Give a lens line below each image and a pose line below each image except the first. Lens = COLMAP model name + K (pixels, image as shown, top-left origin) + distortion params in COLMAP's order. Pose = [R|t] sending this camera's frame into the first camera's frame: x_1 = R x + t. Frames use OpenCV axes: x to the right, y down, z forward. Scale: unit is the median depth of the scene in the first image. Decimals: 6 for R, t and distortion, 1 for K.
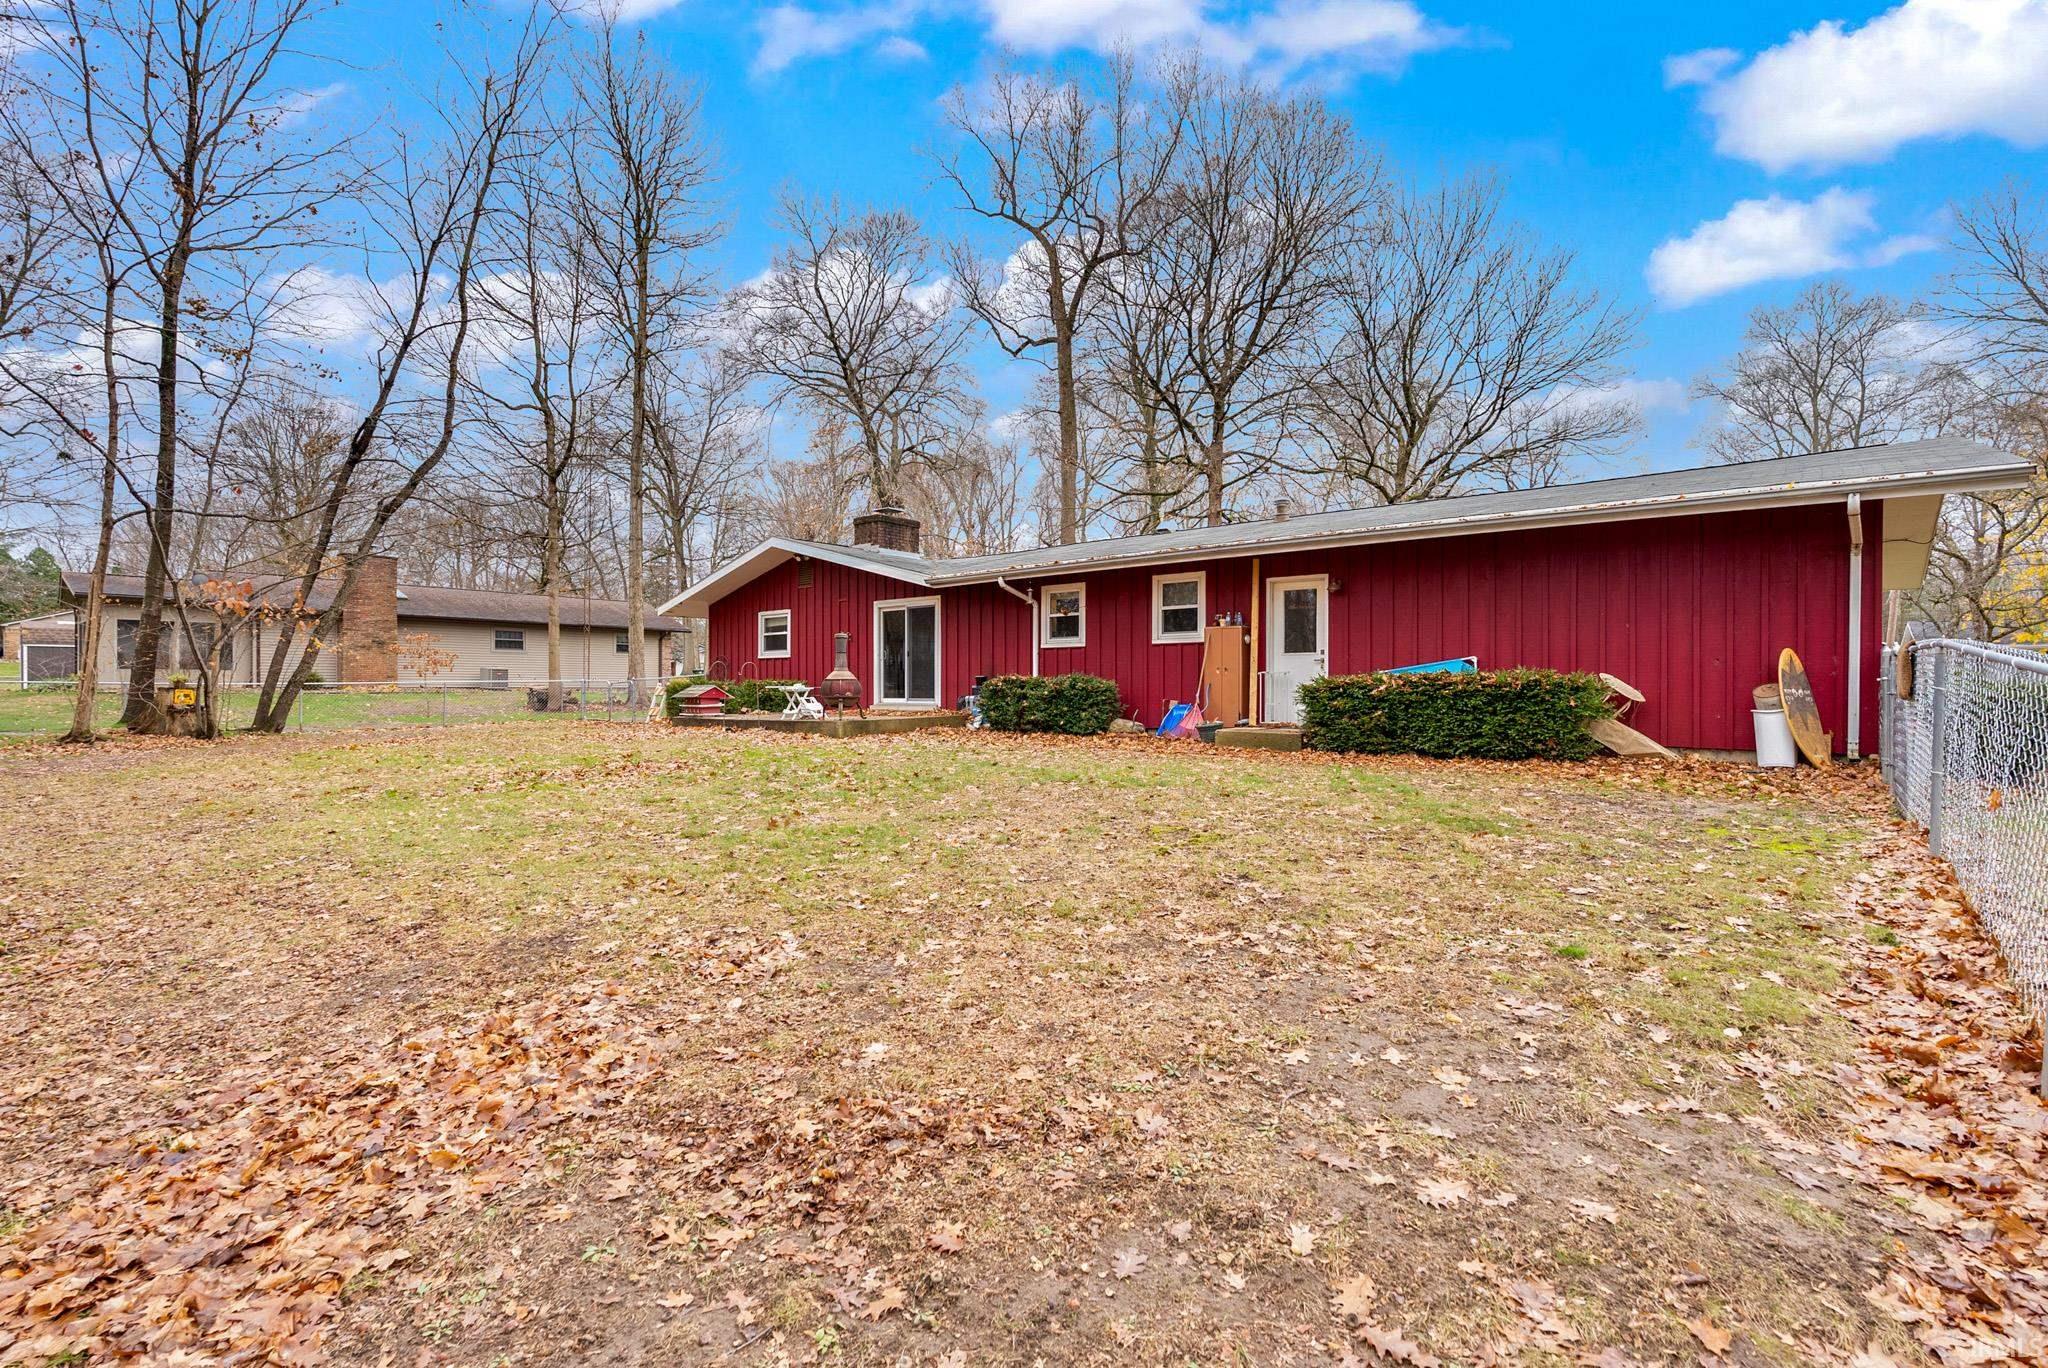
lens RADIAL K [[914.0, 0, 1023.2], [0, 914.0, 693.2], [0, 0, 1]] dist [-0.002991, -0.001648]
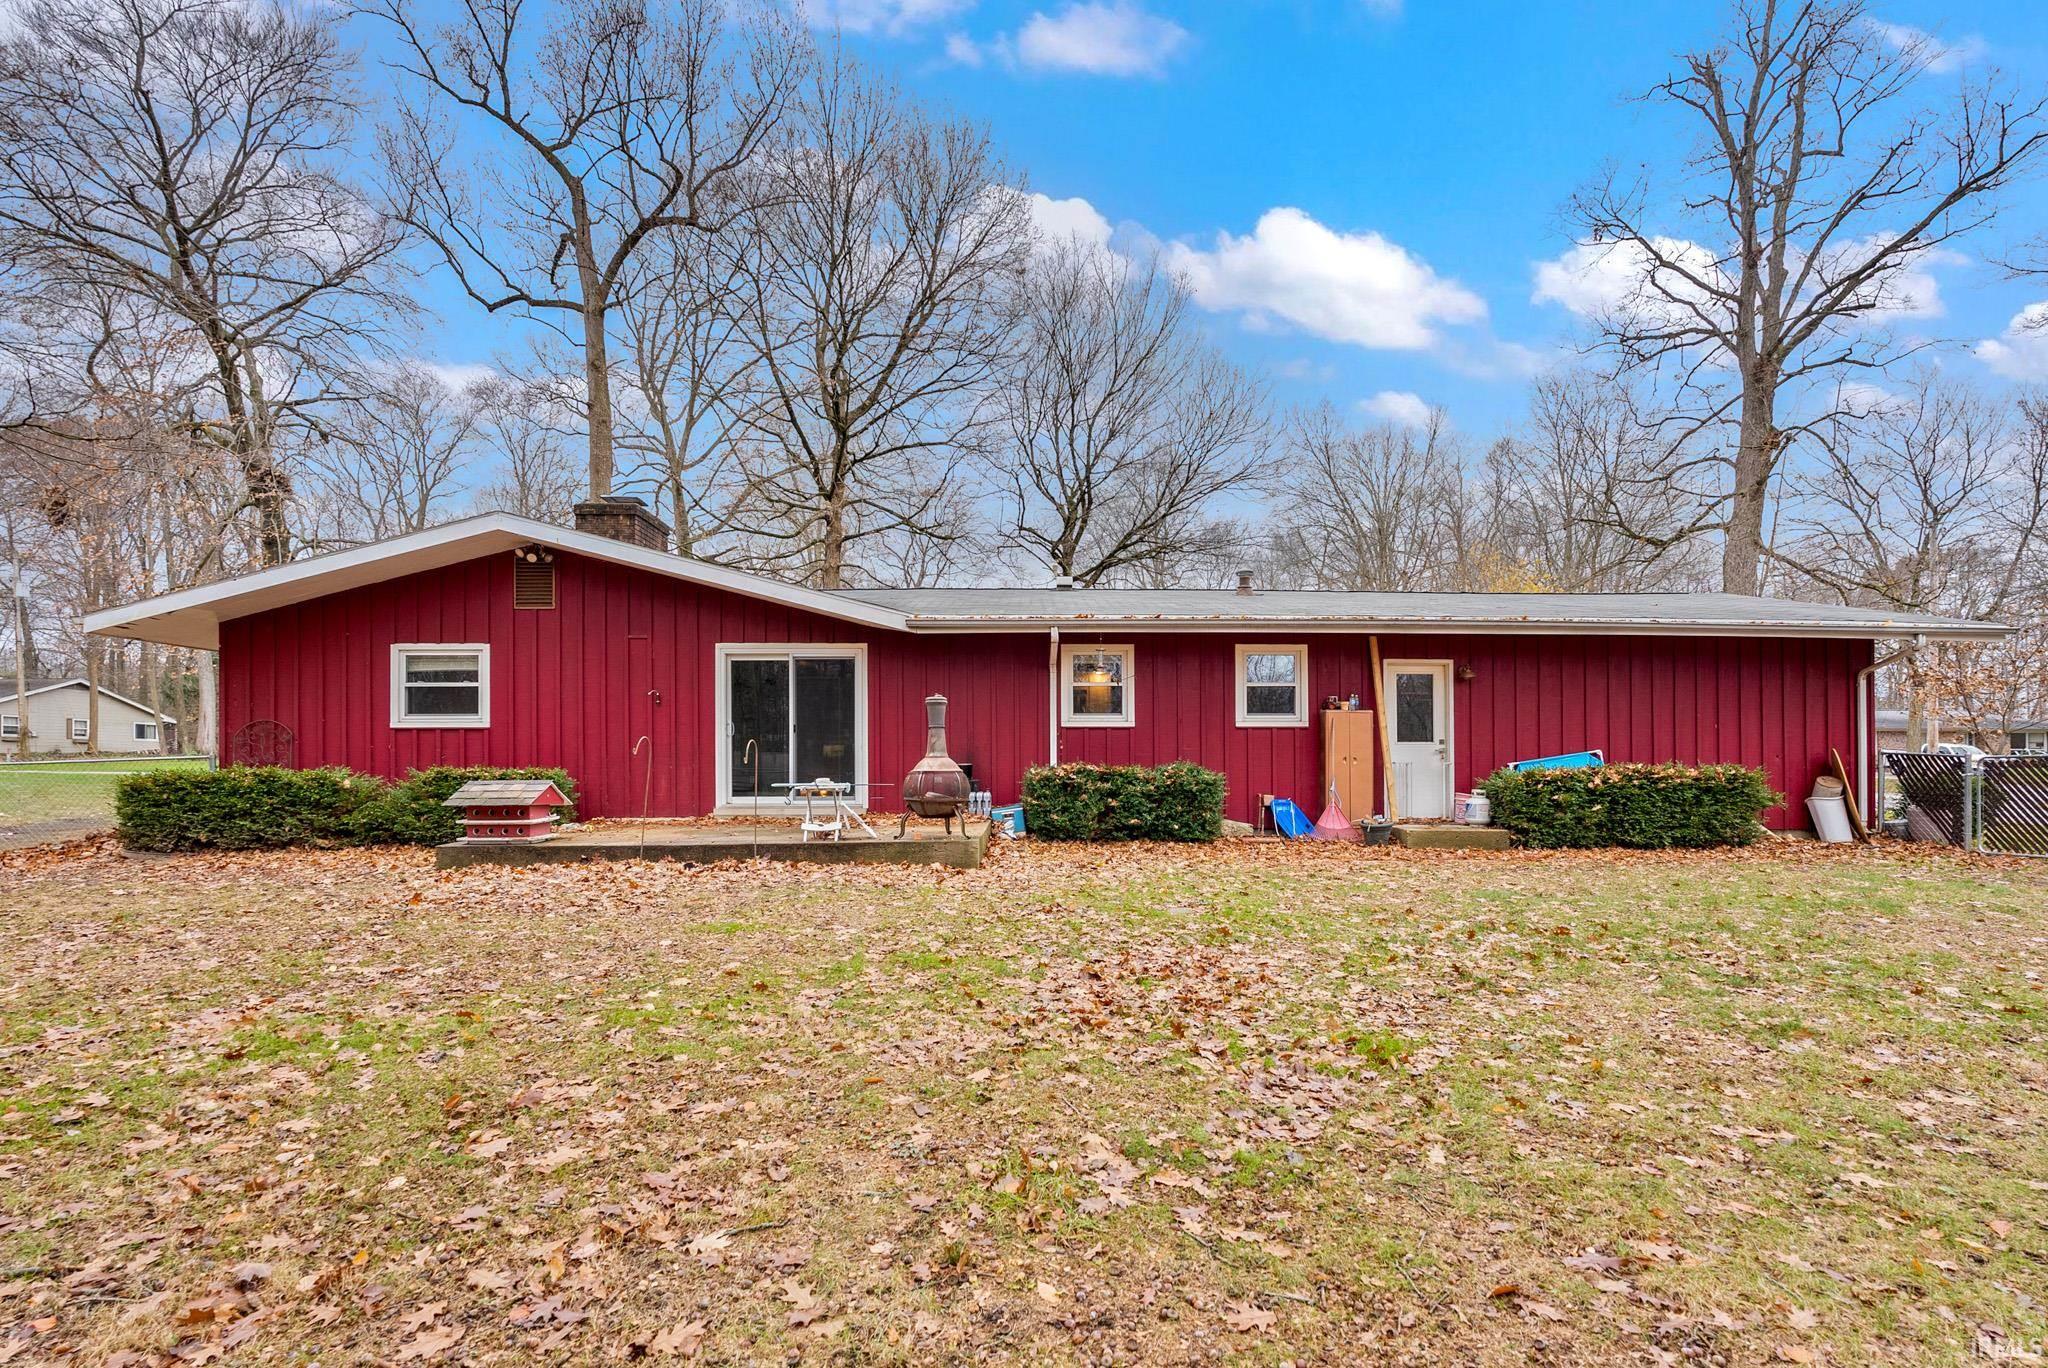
lens RADIAL K [[960.6, 0, 1009.2], [0, 960.6, 782.3], [0, 0, 1]] dist [-0.012093, -0.000204]
pose [[0.757926, -0.012147, 0.652227, -0.546153], [0.004051, 0.999895, 0.013914, -0.015716], [-0.652328, -0.007903, 0.757896, 0.447147]]
